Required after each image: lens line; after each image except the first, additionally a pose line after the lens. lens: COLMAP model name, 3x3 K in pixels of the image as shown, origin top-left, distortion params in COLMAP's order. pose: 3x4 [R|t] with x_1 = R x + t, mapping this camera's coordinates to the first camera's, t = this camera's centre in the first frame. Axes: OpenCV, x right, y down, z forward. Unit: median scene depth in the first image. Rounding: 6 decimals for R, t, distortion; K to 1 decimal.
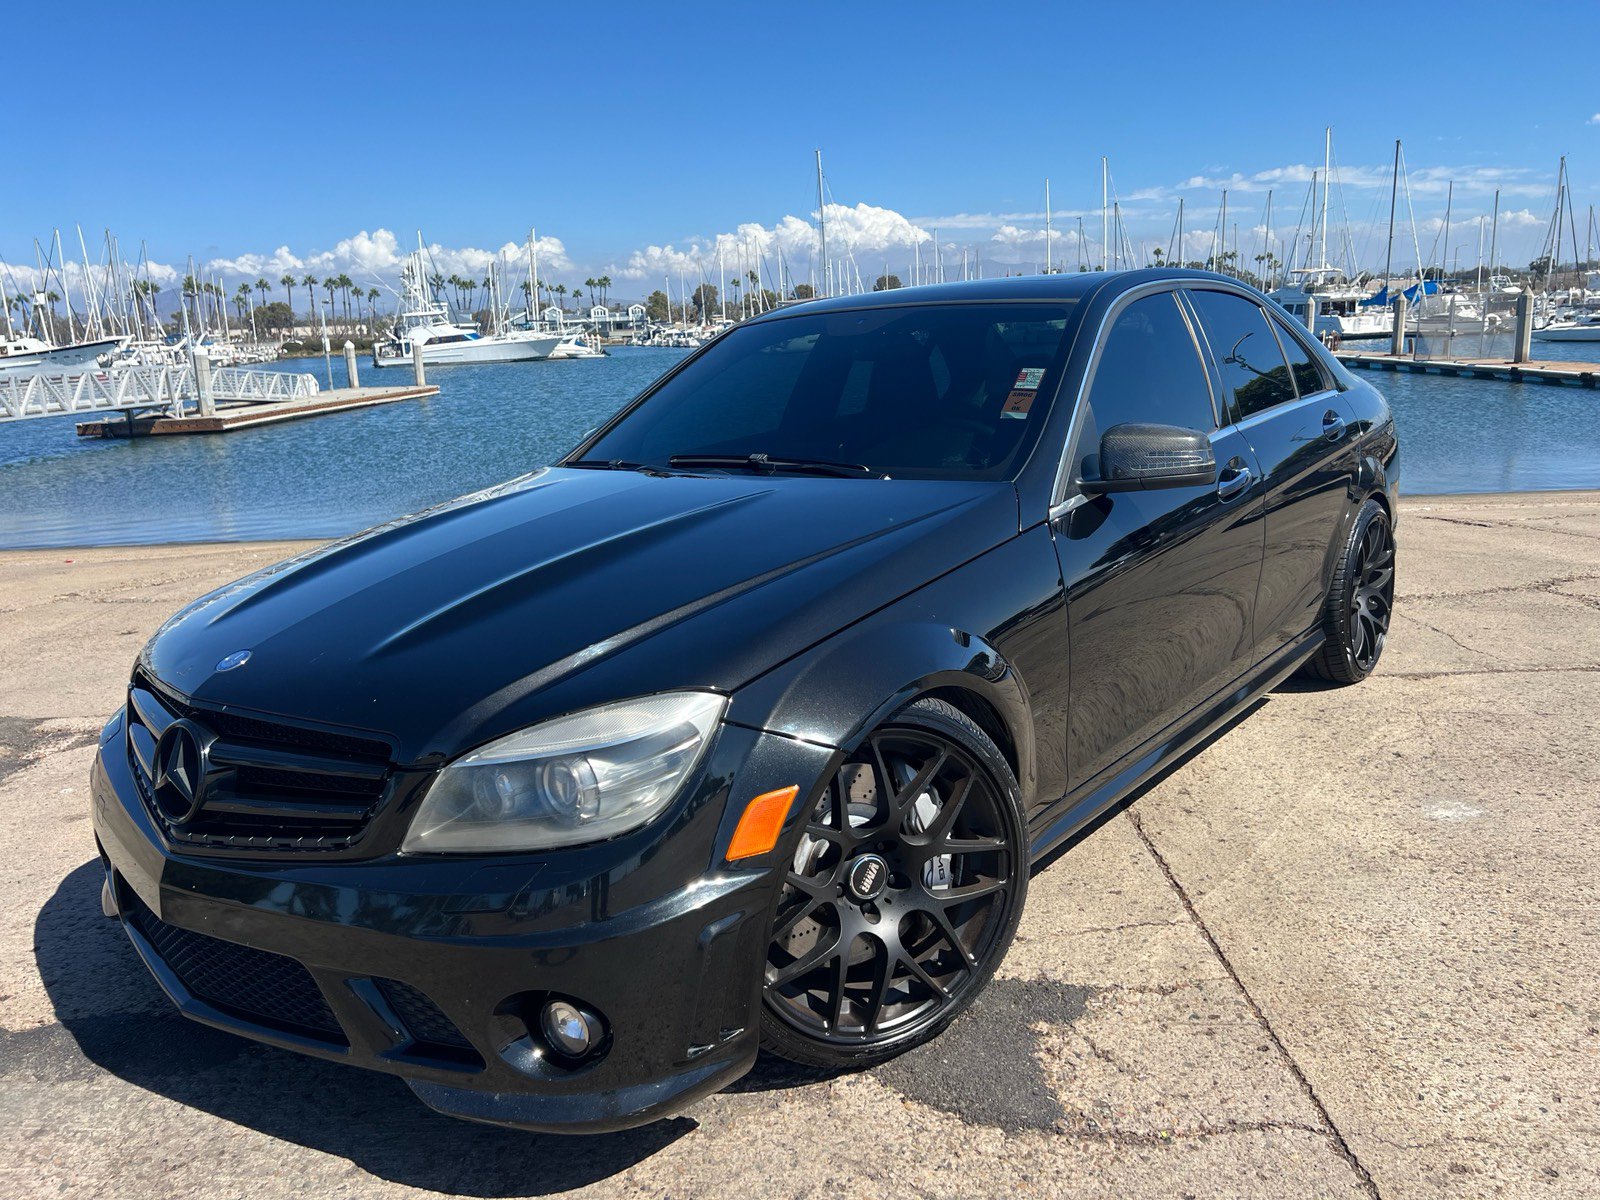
lens RADIAL K [[1200.2, 0, 791.8], [0, 1200.2, 599.9], [0, 0, 1]] dist [0.052091, -0.058174]
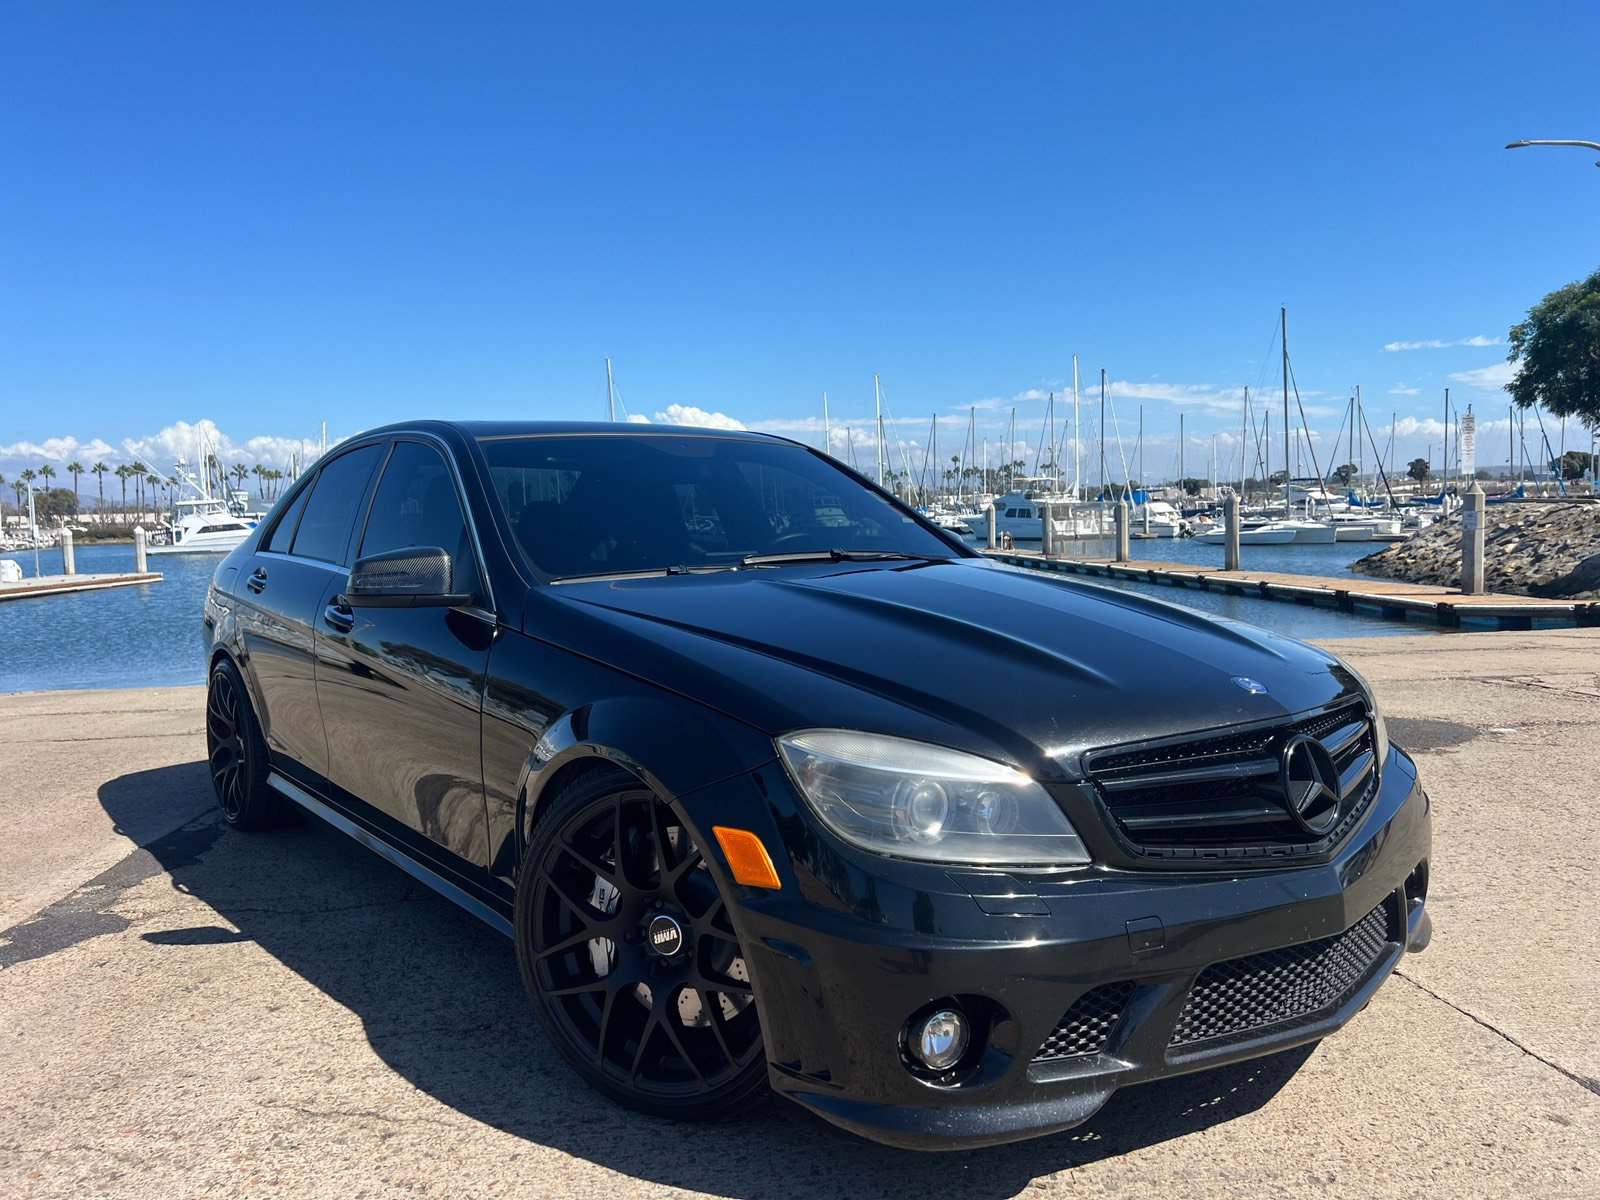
lens RADIAL K [[1200.2, 0, 793.9], [0, 1200.2, 609.7], [0, 0, 1]] dist [0.052091, -0.058174]
pose [[0.991056, 0.004661, 0.133368, 0.089954], [0.015333, 0.988795, -0.148493, 0.008877], [-0.132566, 0.149210, 0.979879, -0.043775]]
